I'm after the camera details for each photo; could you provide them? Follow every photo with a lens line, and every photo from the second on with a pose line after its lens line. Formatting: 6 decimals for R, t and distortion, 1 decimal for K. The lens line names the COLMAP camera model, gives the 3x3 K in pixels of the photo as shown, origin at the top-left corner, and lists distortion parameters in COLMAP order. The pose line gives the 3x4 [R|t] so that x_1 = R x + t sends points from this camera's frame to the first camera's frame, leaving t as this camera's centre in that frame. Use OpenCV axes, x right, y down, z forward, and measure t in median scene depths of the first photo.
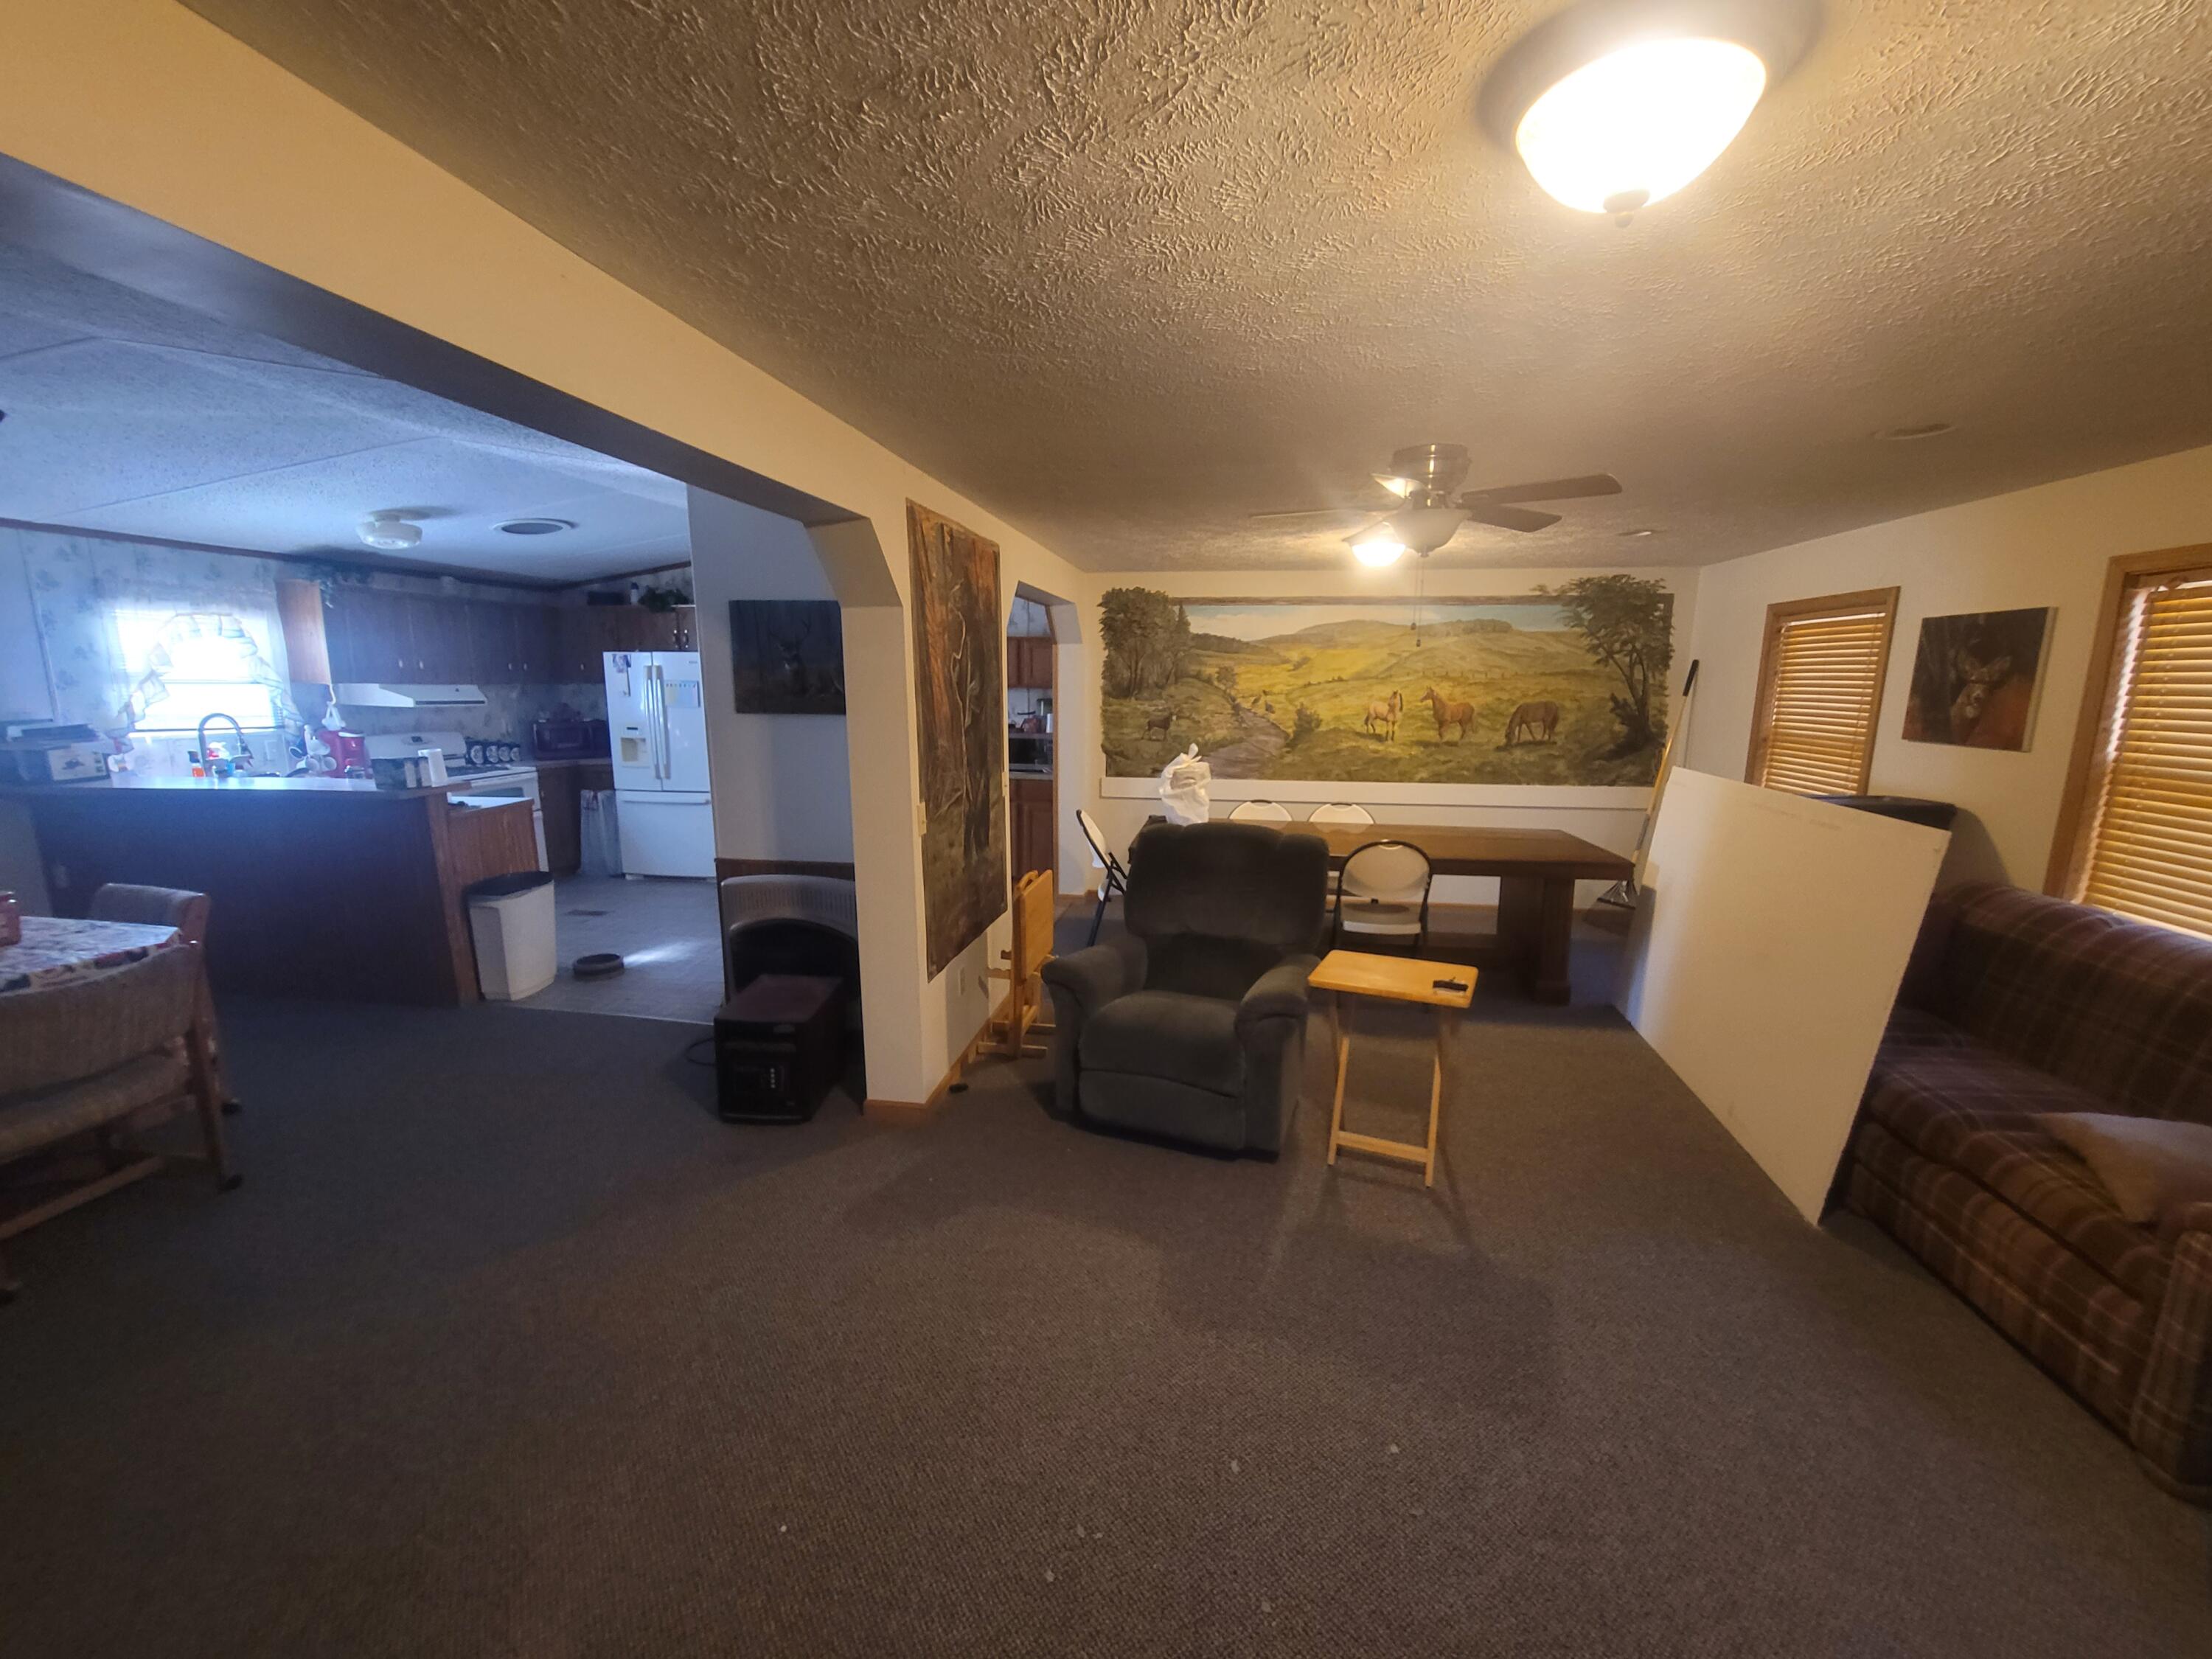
lens RADIAL K [[896.1, 0, 1113.5], [0, 896.1, 837.1], [0, 0, 1]] dist [0.001666, 0.000224]
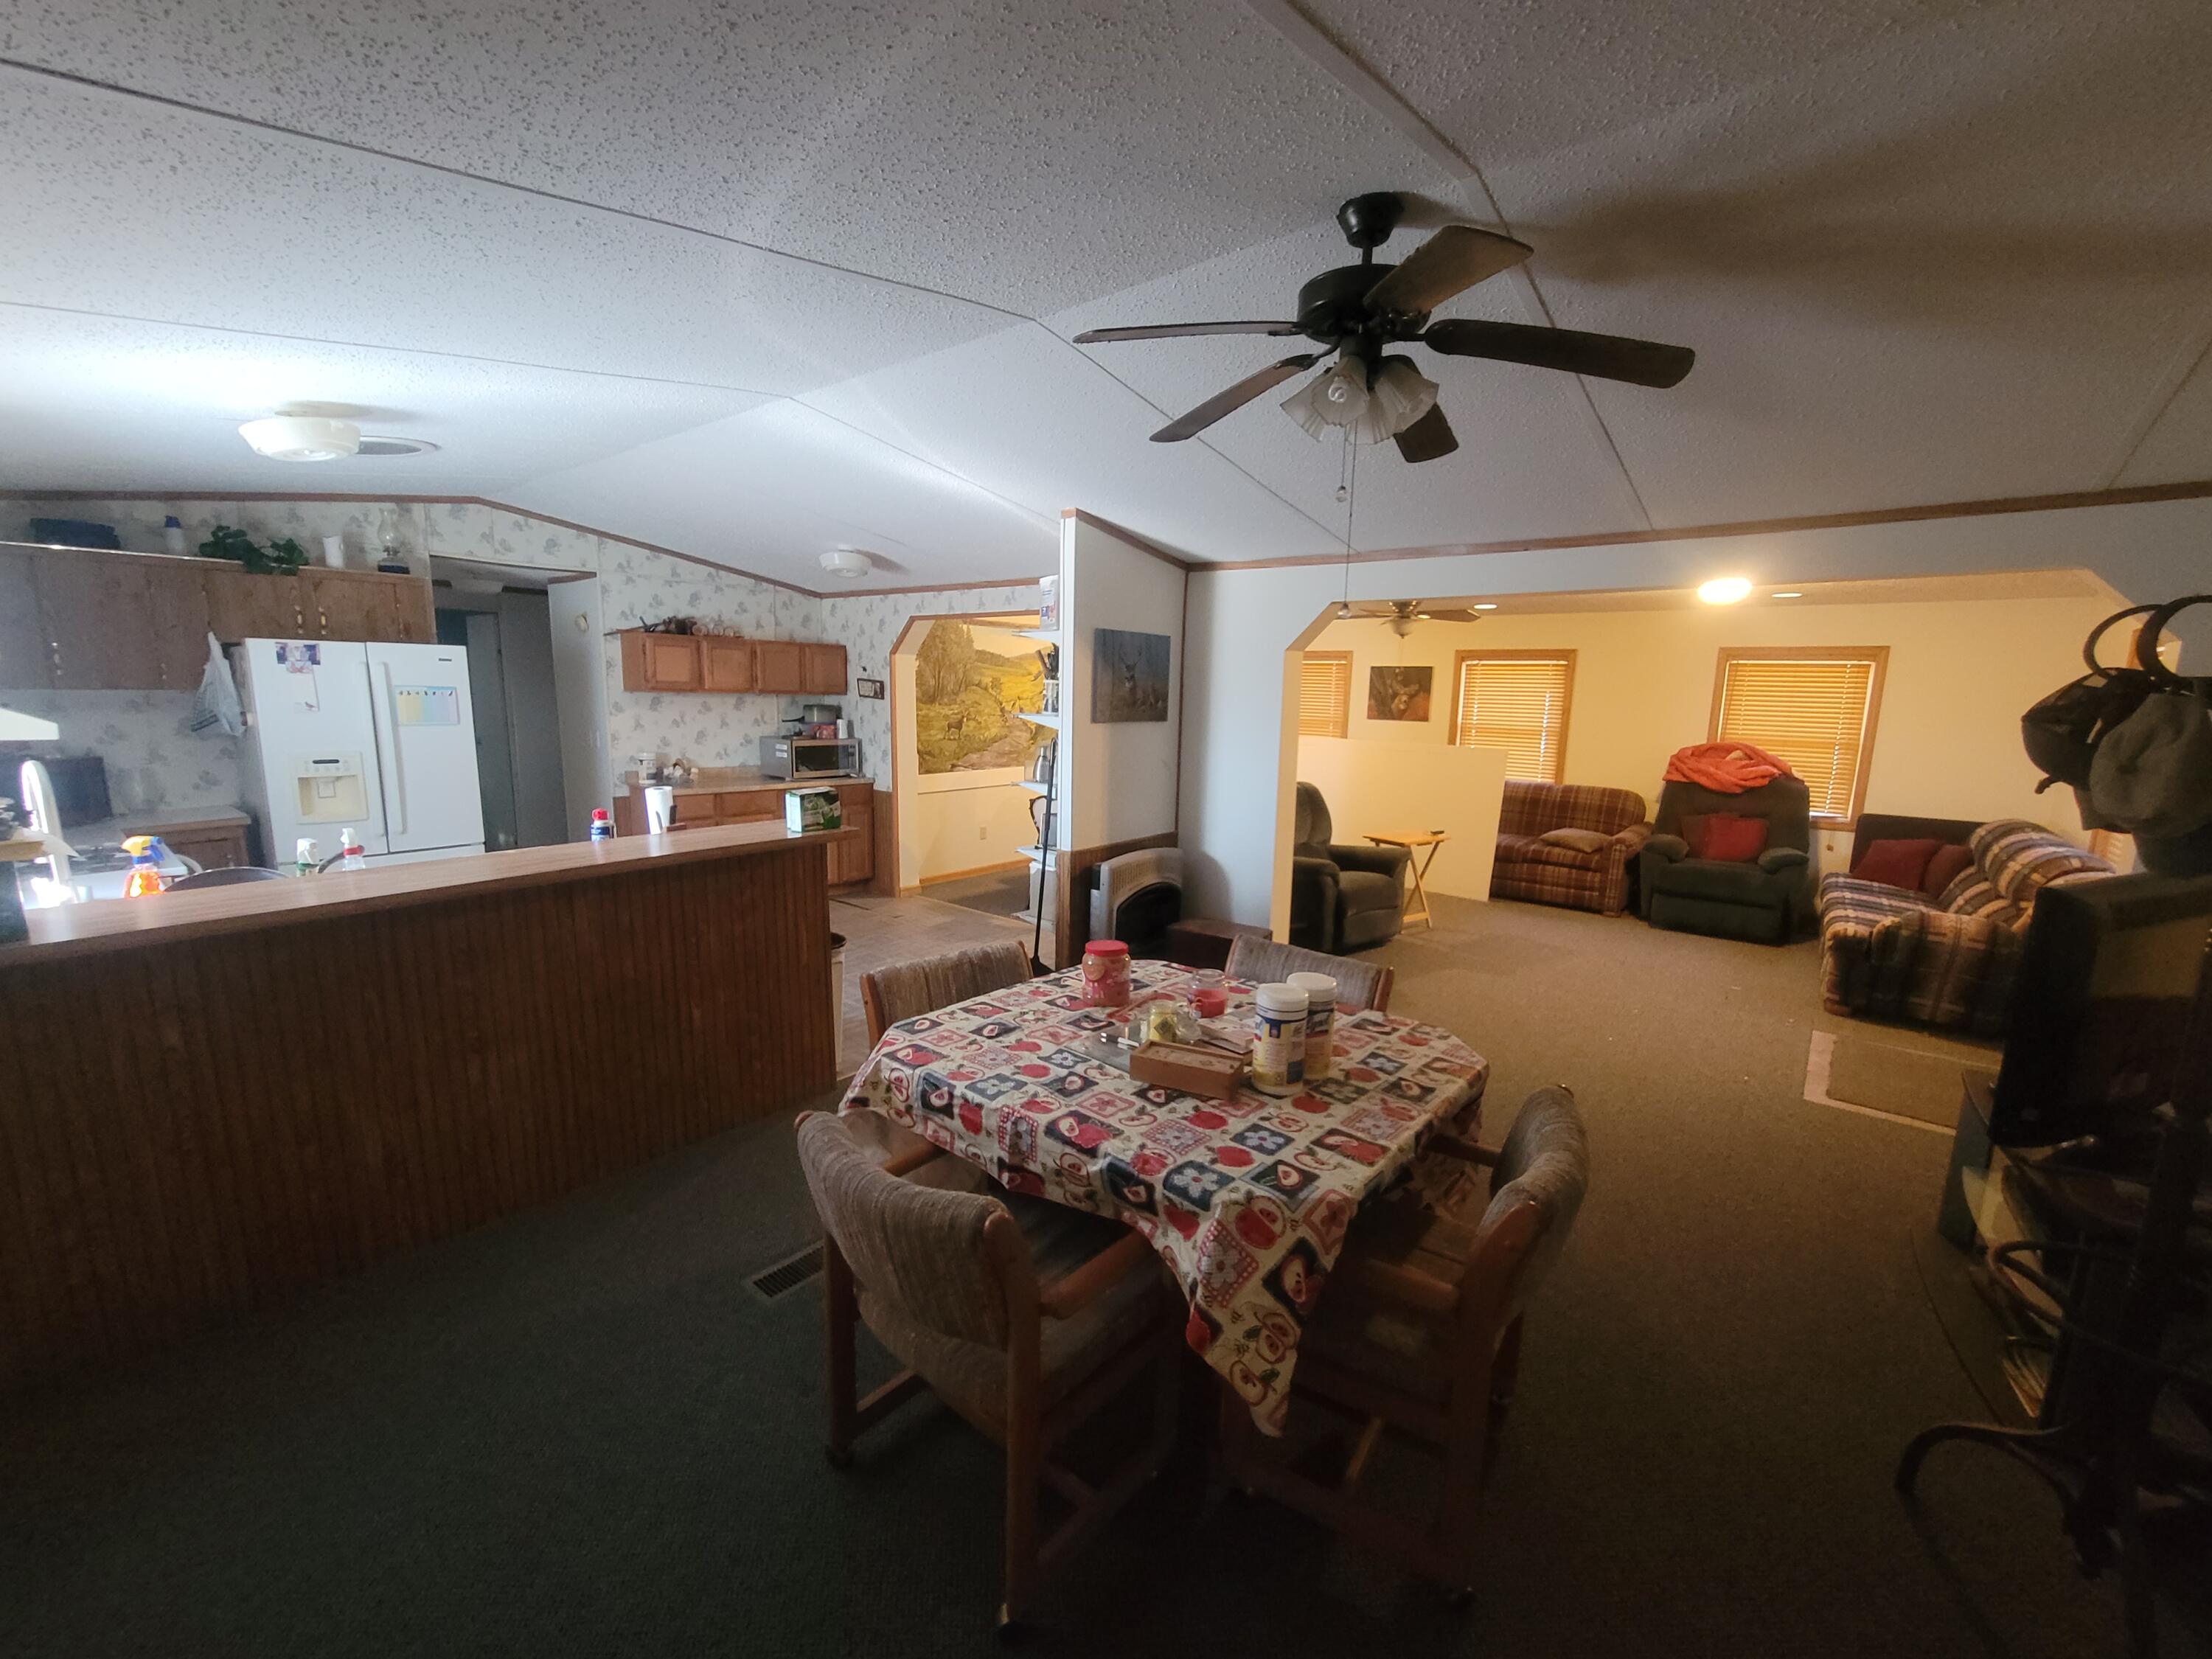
lens RADIAL K [[896.1, 0, 1113.7], [0, 896.1, 834.3], [0, 0, 1]] dist [0.001666, 0.000224]
pose [[0.518453, -0.135864, 0.844244, -1.347814], [0.133289, 0.988069, 0.077156, -0.077638], [-0.844654, 0.072526, 0.530377, 0.347039]]
